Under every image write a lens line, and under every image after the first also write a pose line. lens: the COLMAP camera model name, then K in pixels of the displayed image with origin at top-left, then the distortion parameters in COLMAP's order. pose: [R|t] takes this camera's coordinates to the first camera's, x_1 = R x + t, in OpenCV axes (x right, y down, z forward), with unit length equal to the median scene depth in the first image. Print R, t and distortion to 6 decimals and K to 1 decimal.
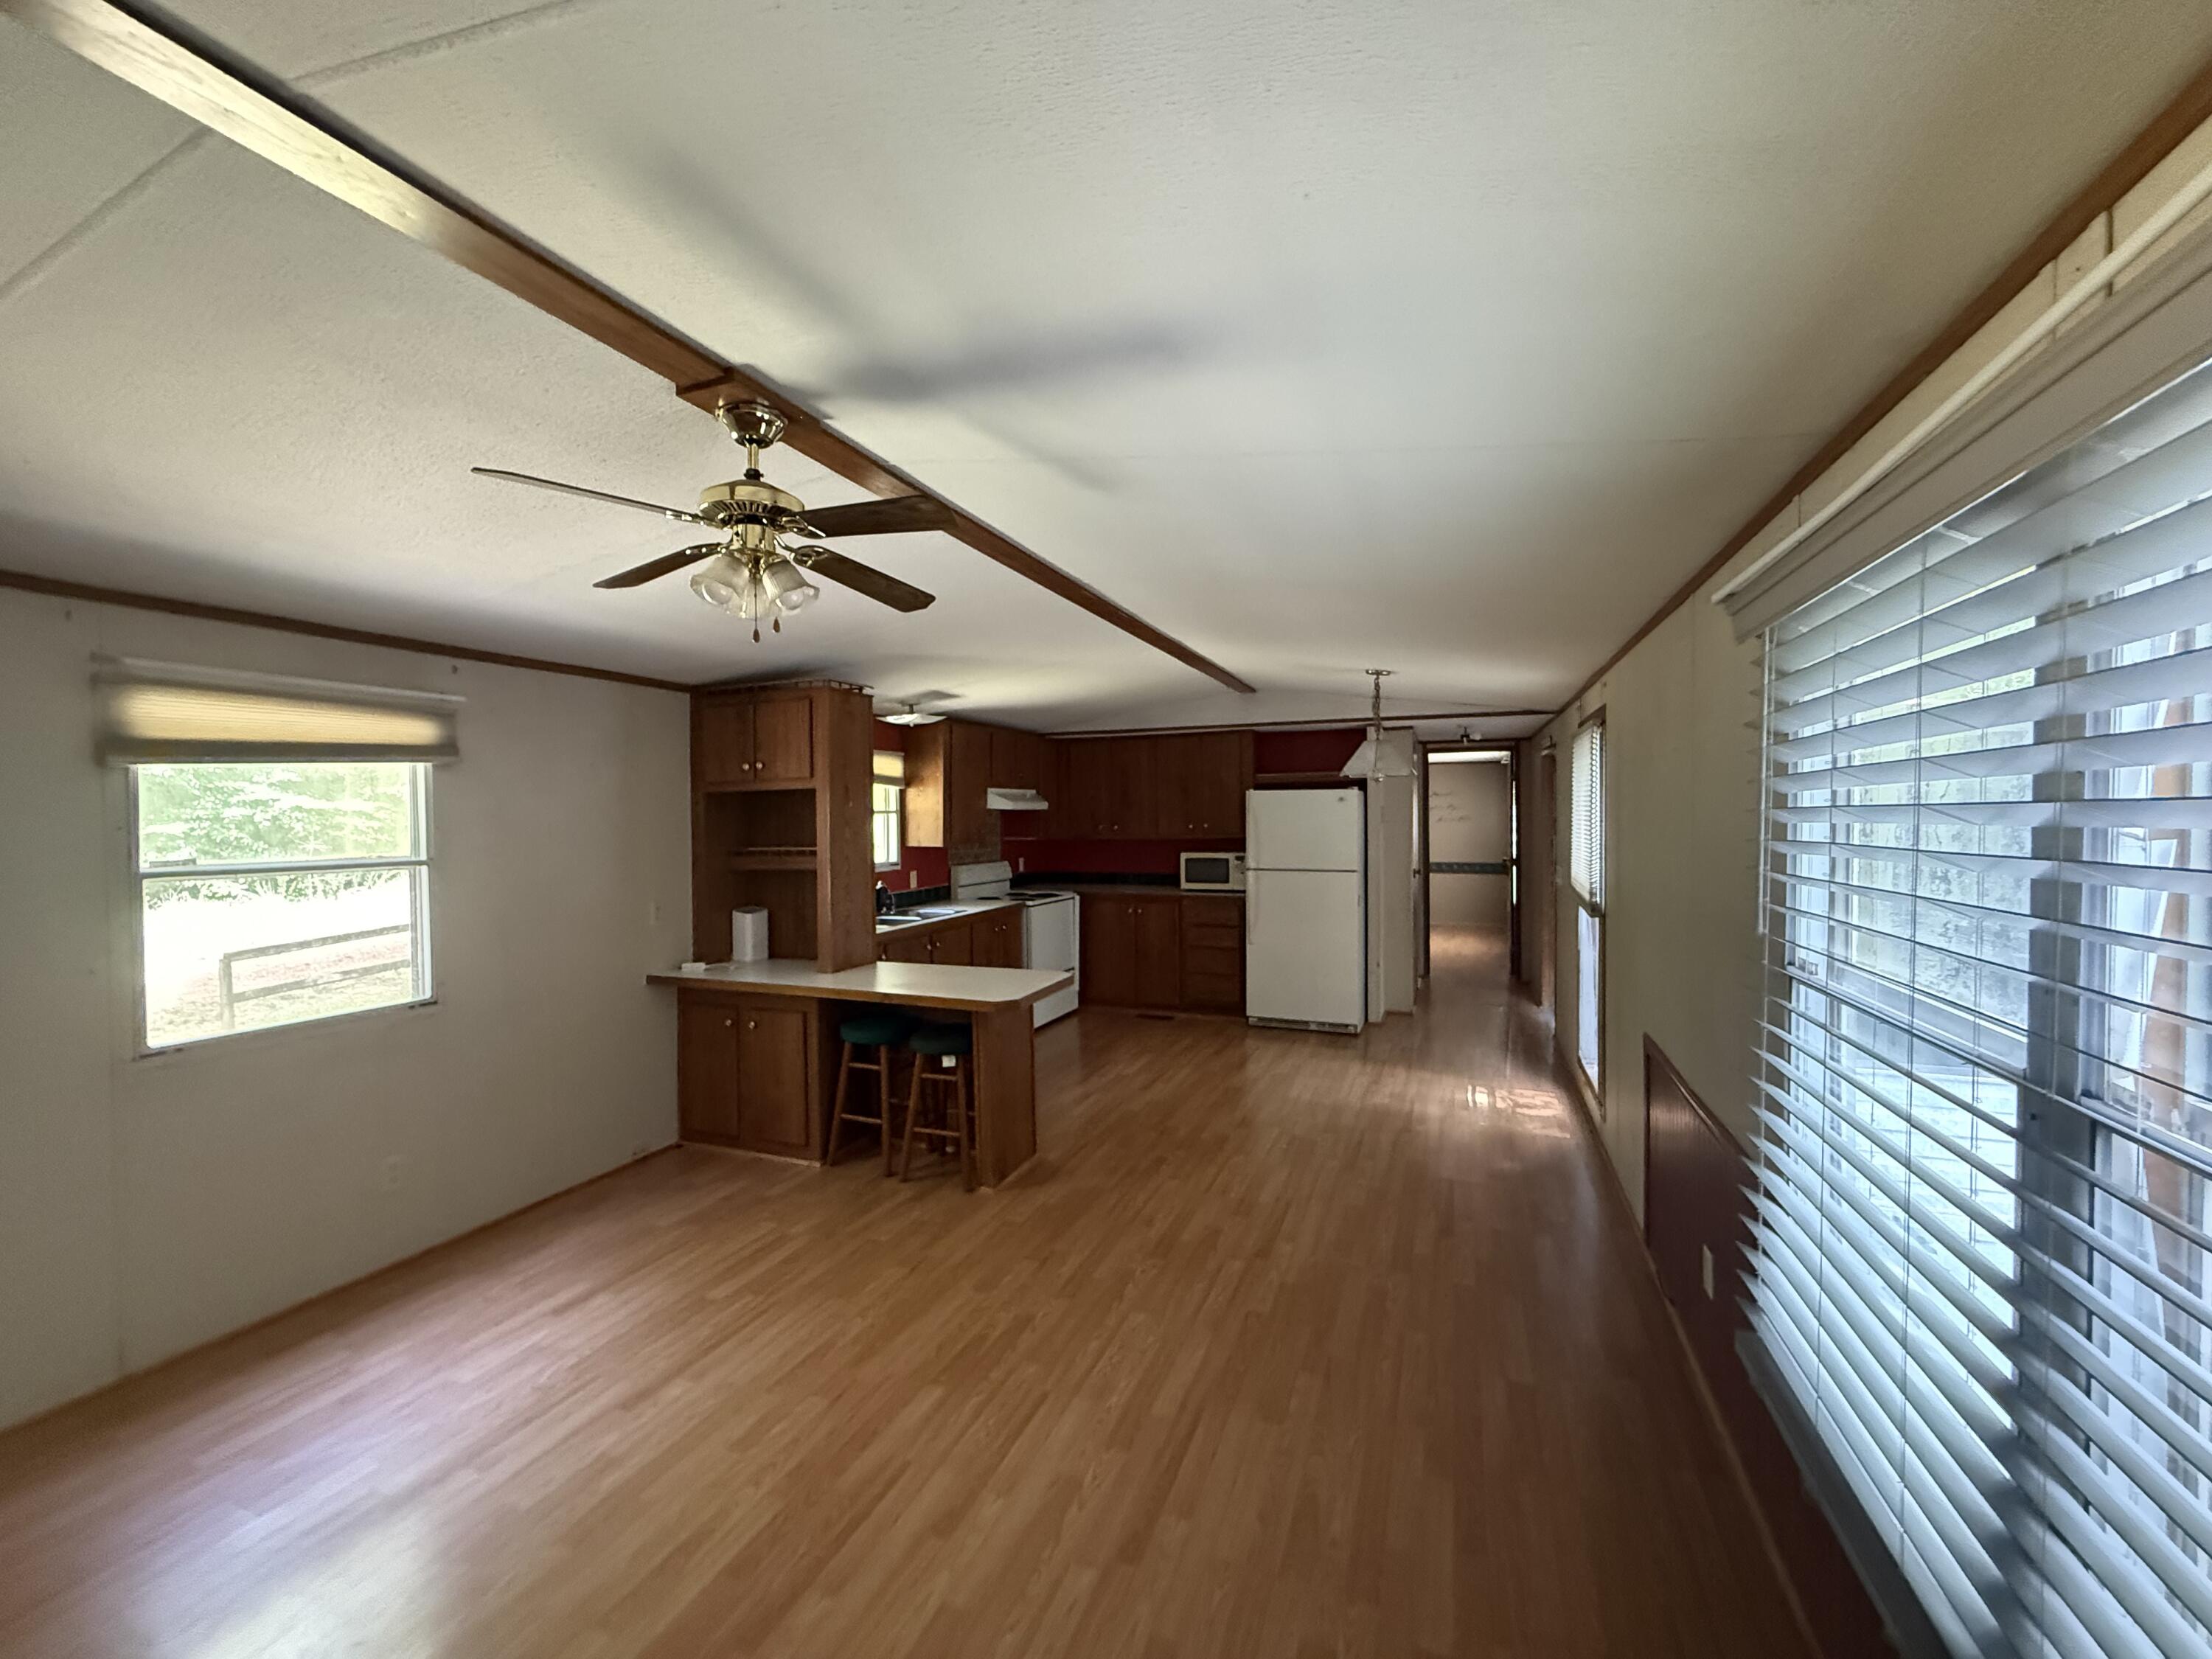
lens RADIAL K [[891.5, 0, 1101.6], [0, 891.5, 834.7], [0, 0, 1]] dist [-0.002456, -0.000342]
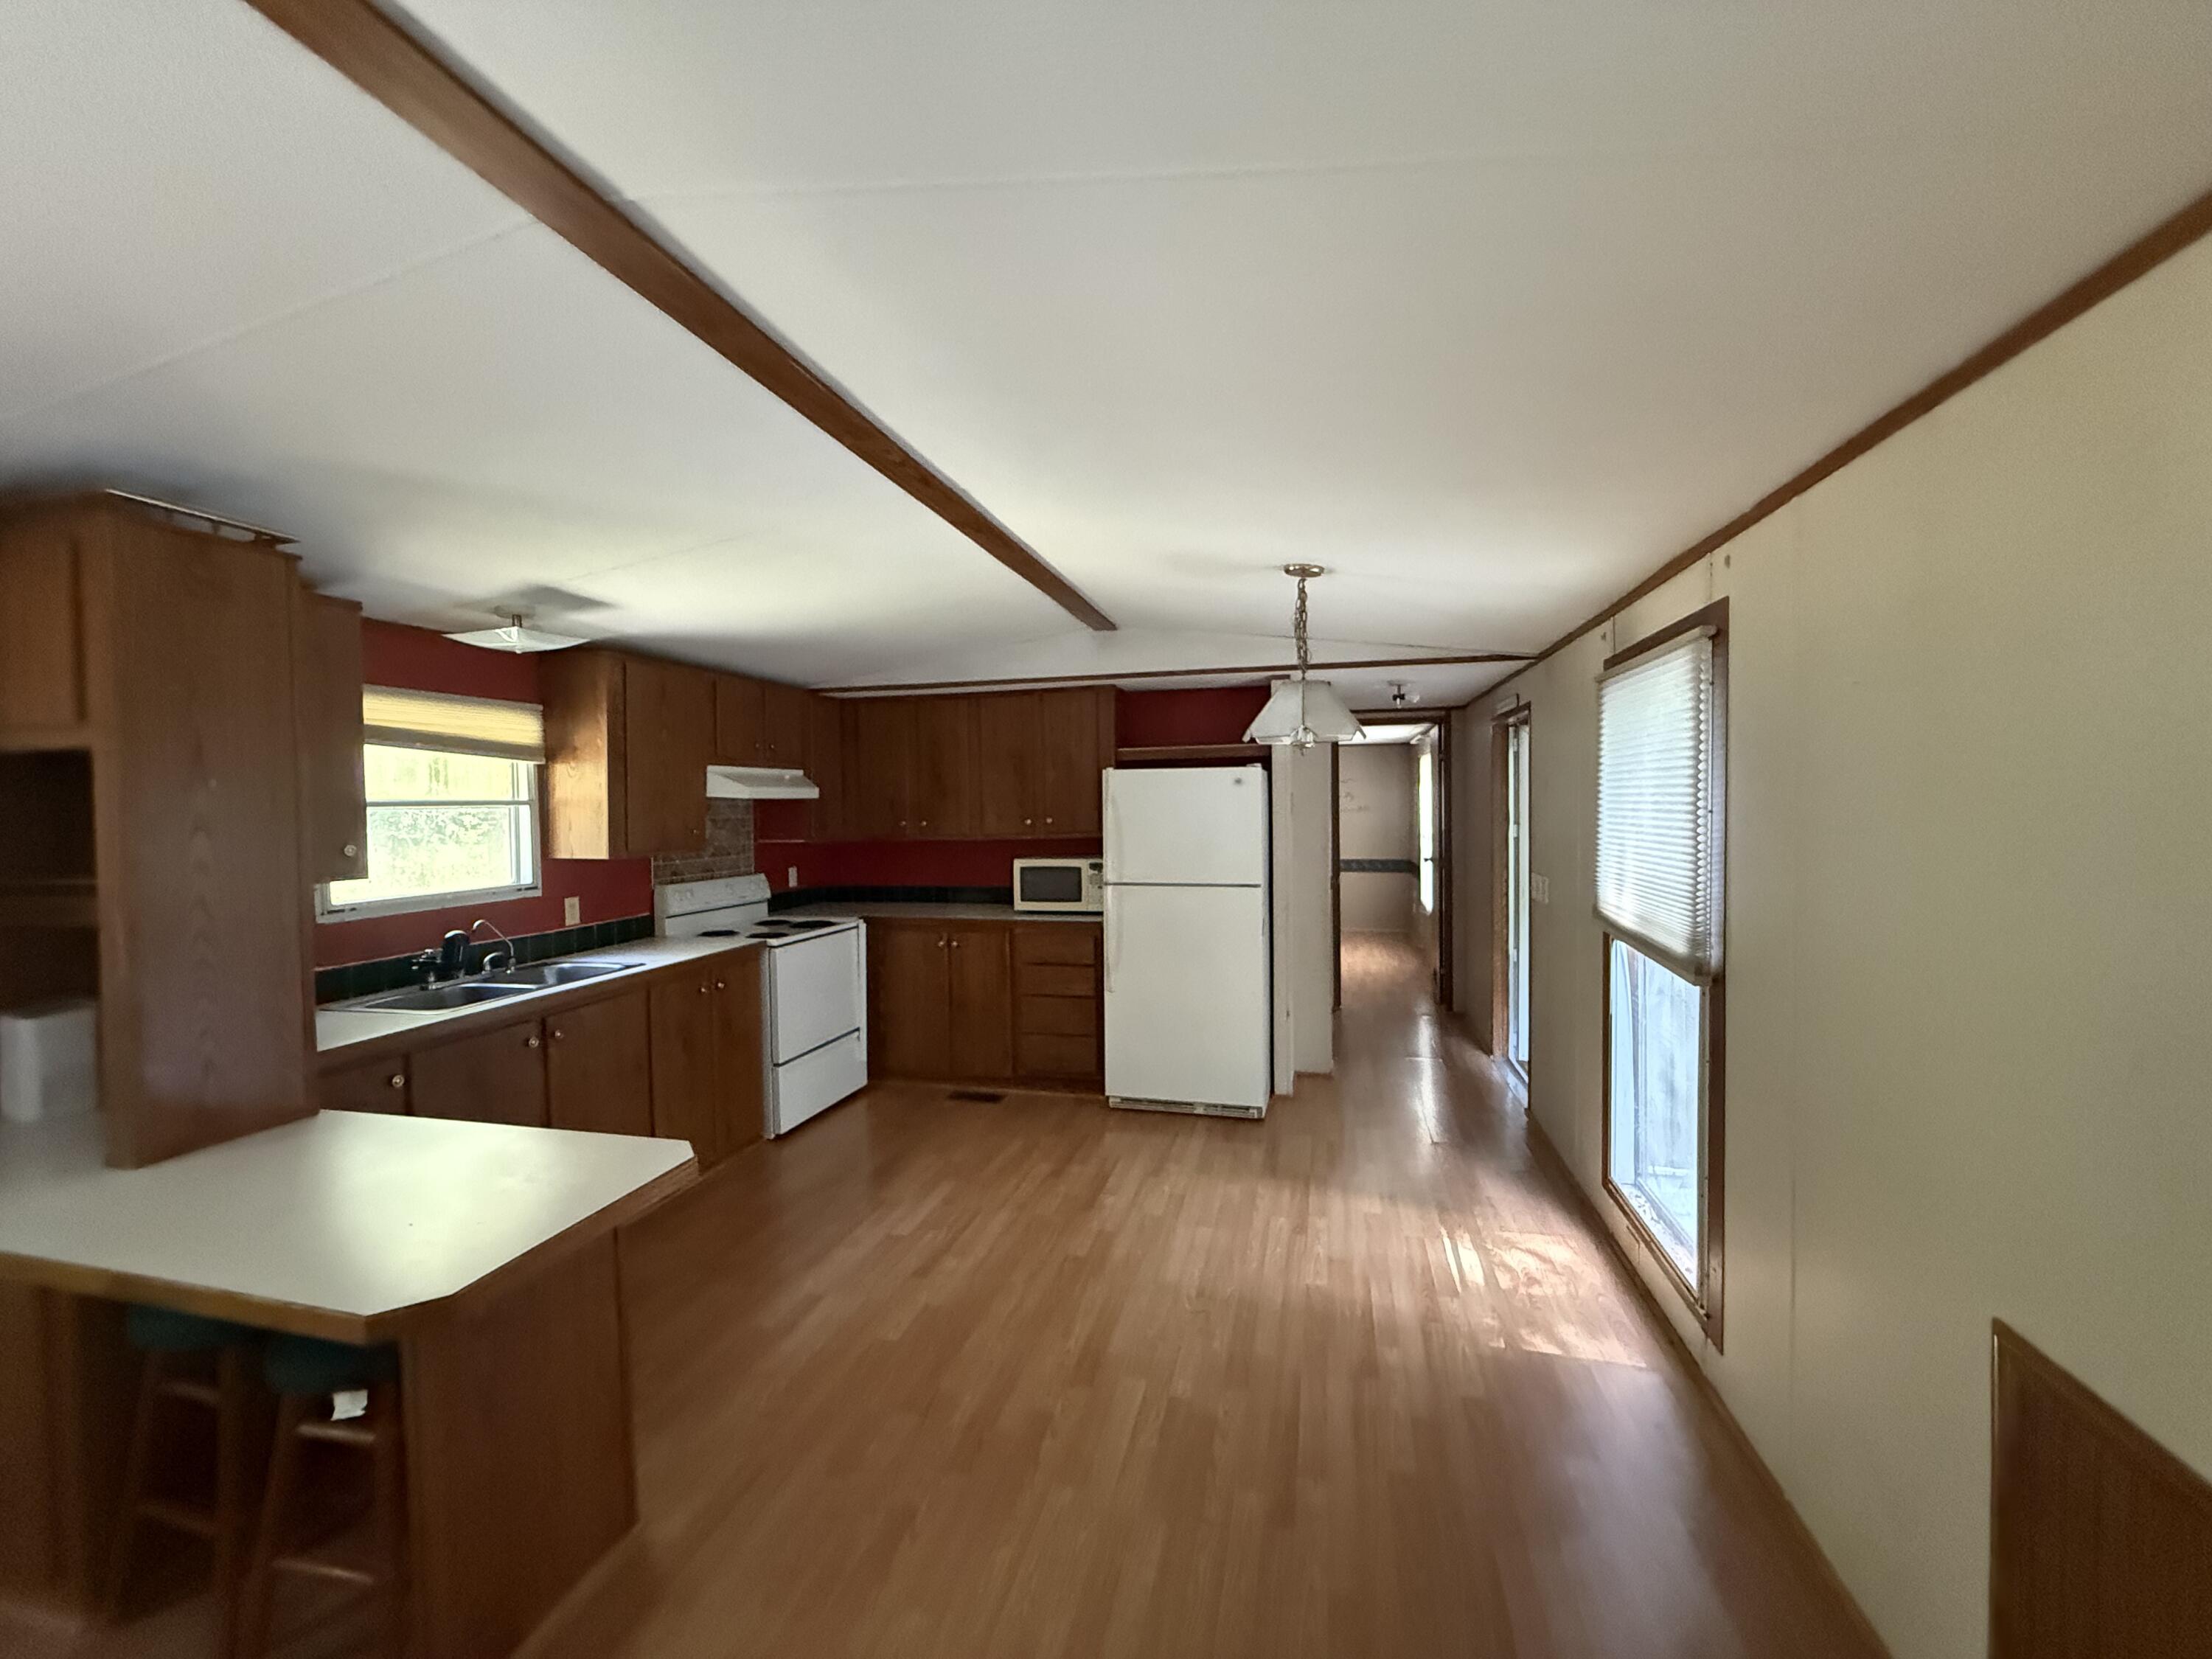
lens RADIAL K [[891.5, 0, 1101.6], [0, 891.5, 834.7], [0, 0, 1]] dist [-0.002456, -0.000342]
pose [[0.991054, -0.008585, 0.133188, 0.091635], [0.007330, 0.999924, 0.009910, -0.008066], [-0.133263, -0.008845, 0.991041, 0.418524]]
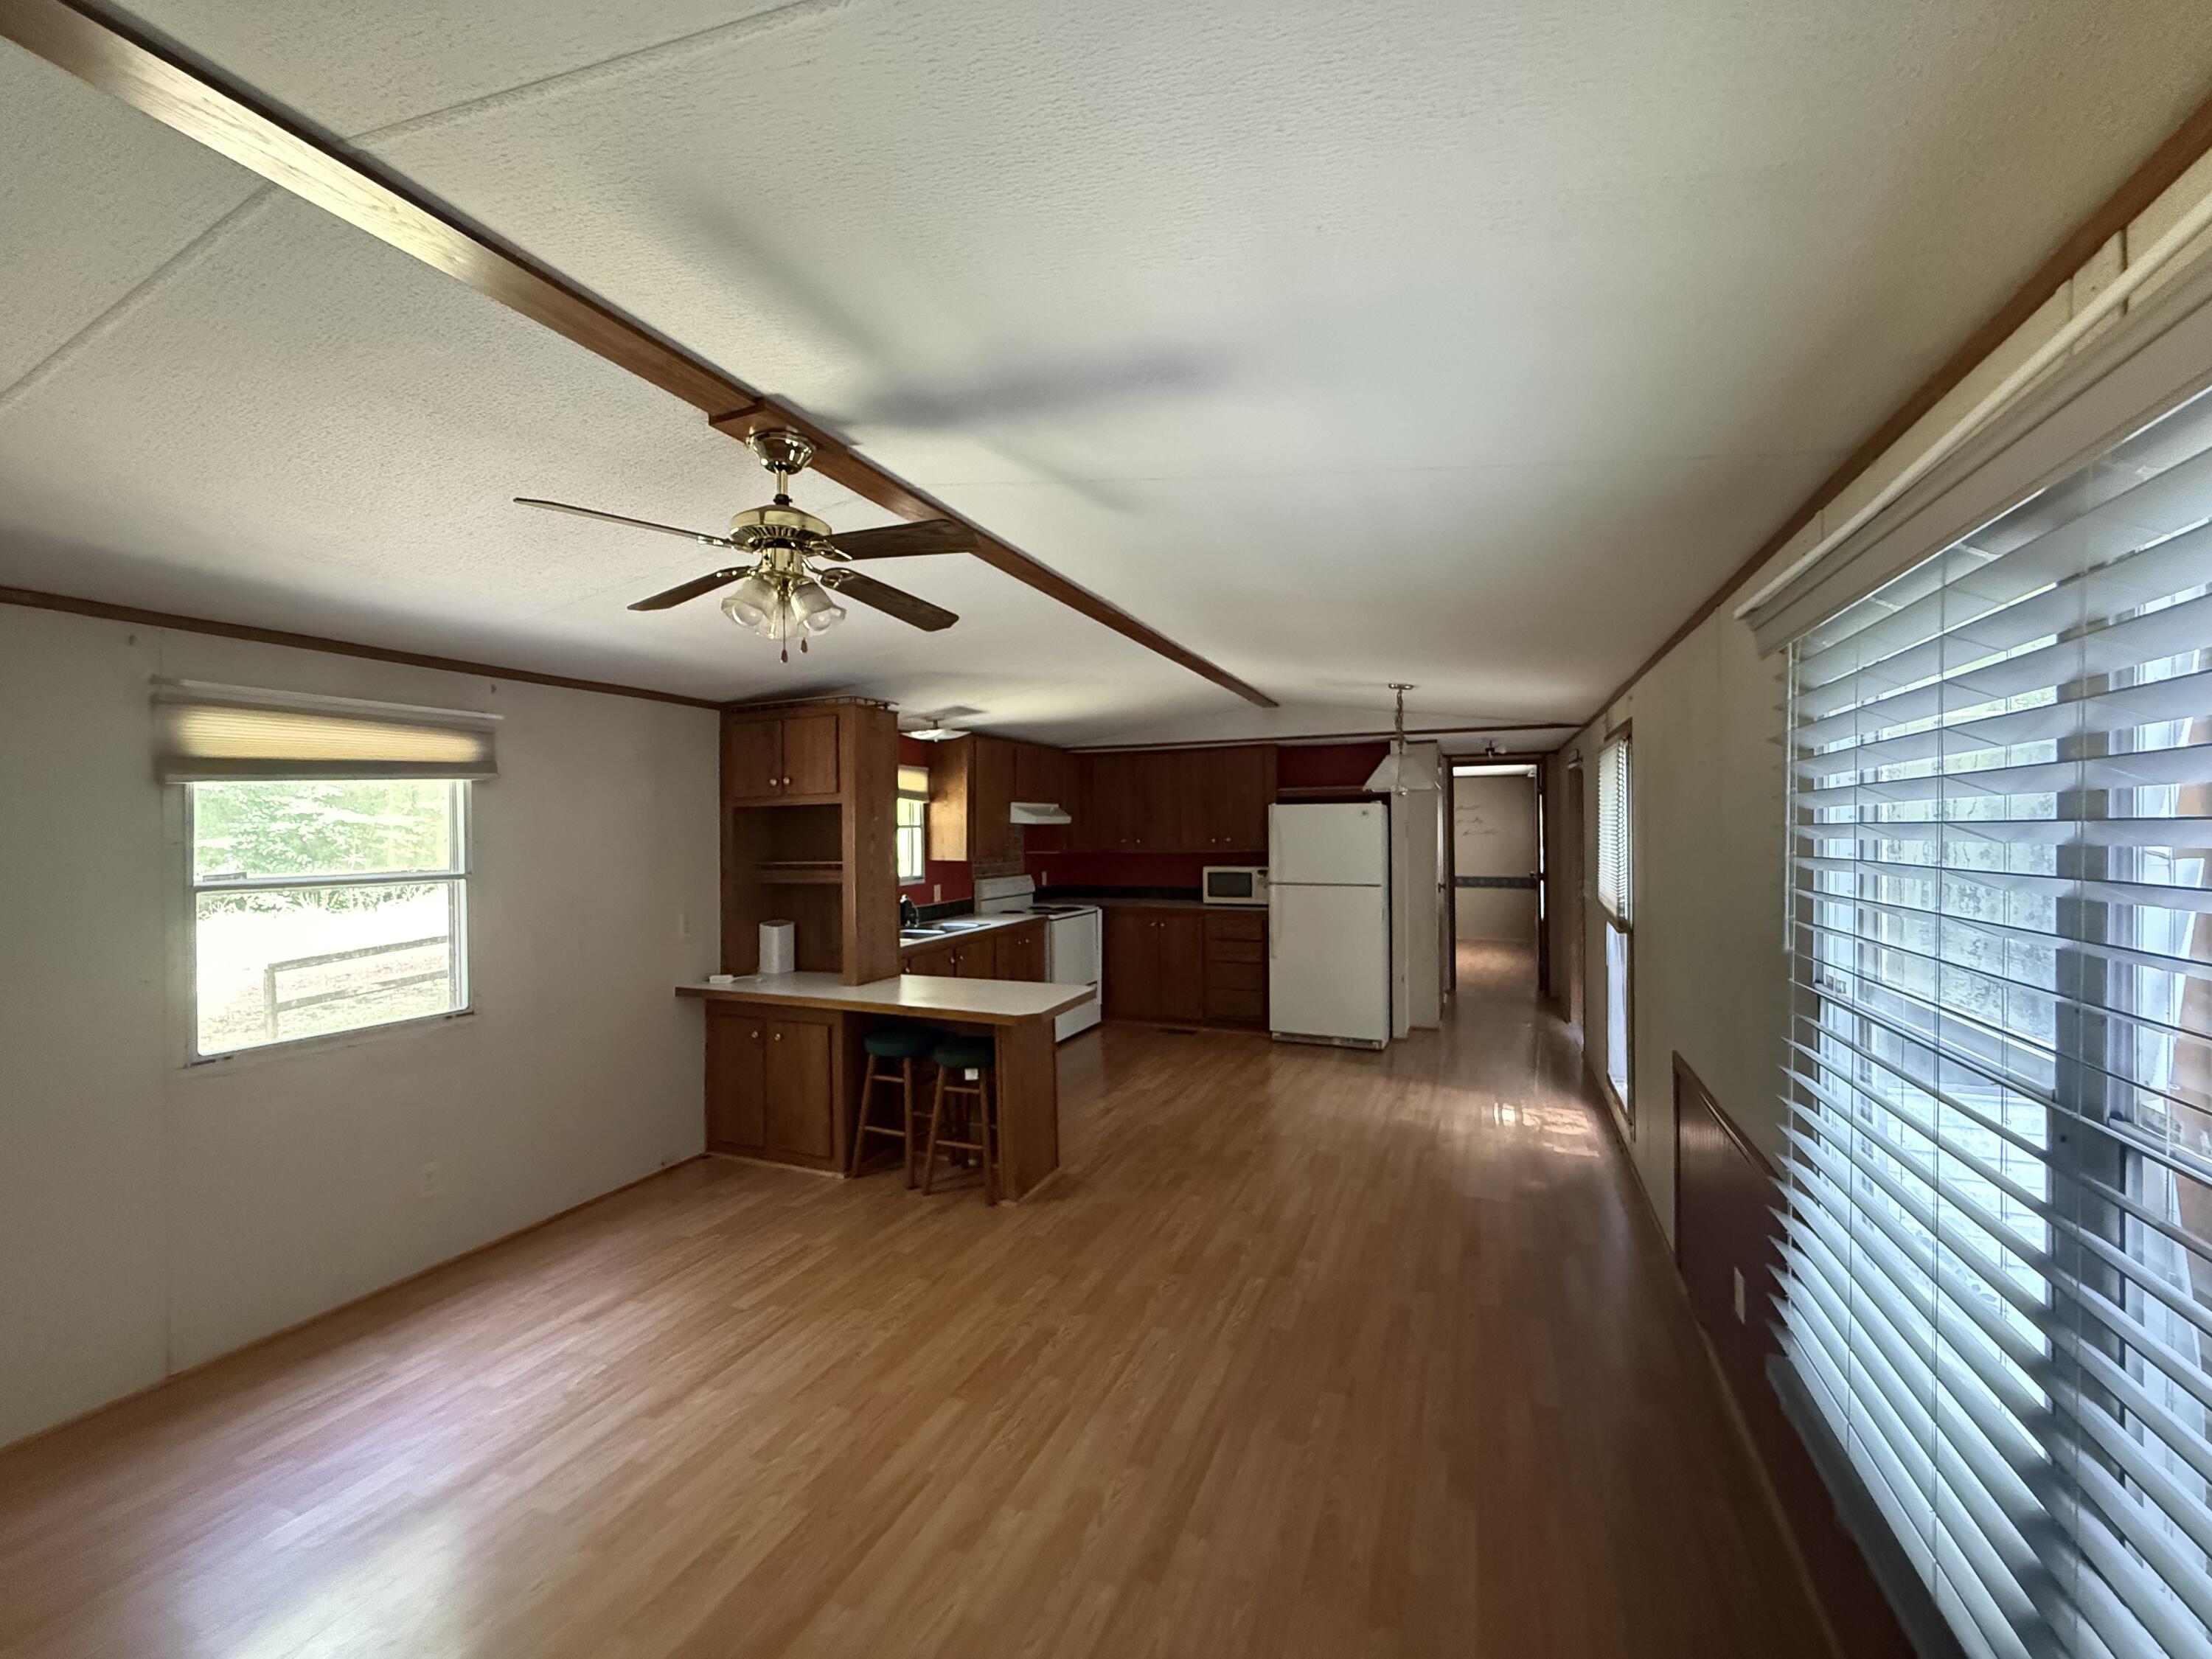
lens RADIAL K [[891.5, 0, 1101.6], [0, 891.5, 834.7], [0, 0, 1]] dist [-0.002456, -0.000342]
pose [[0.999646, 0.000131, -0.026587, 0.001786], [-0.000527, 0.999889, -0.014862, -0.001185], [0.026582, 0.014870, 0.999536, -0.004543]]
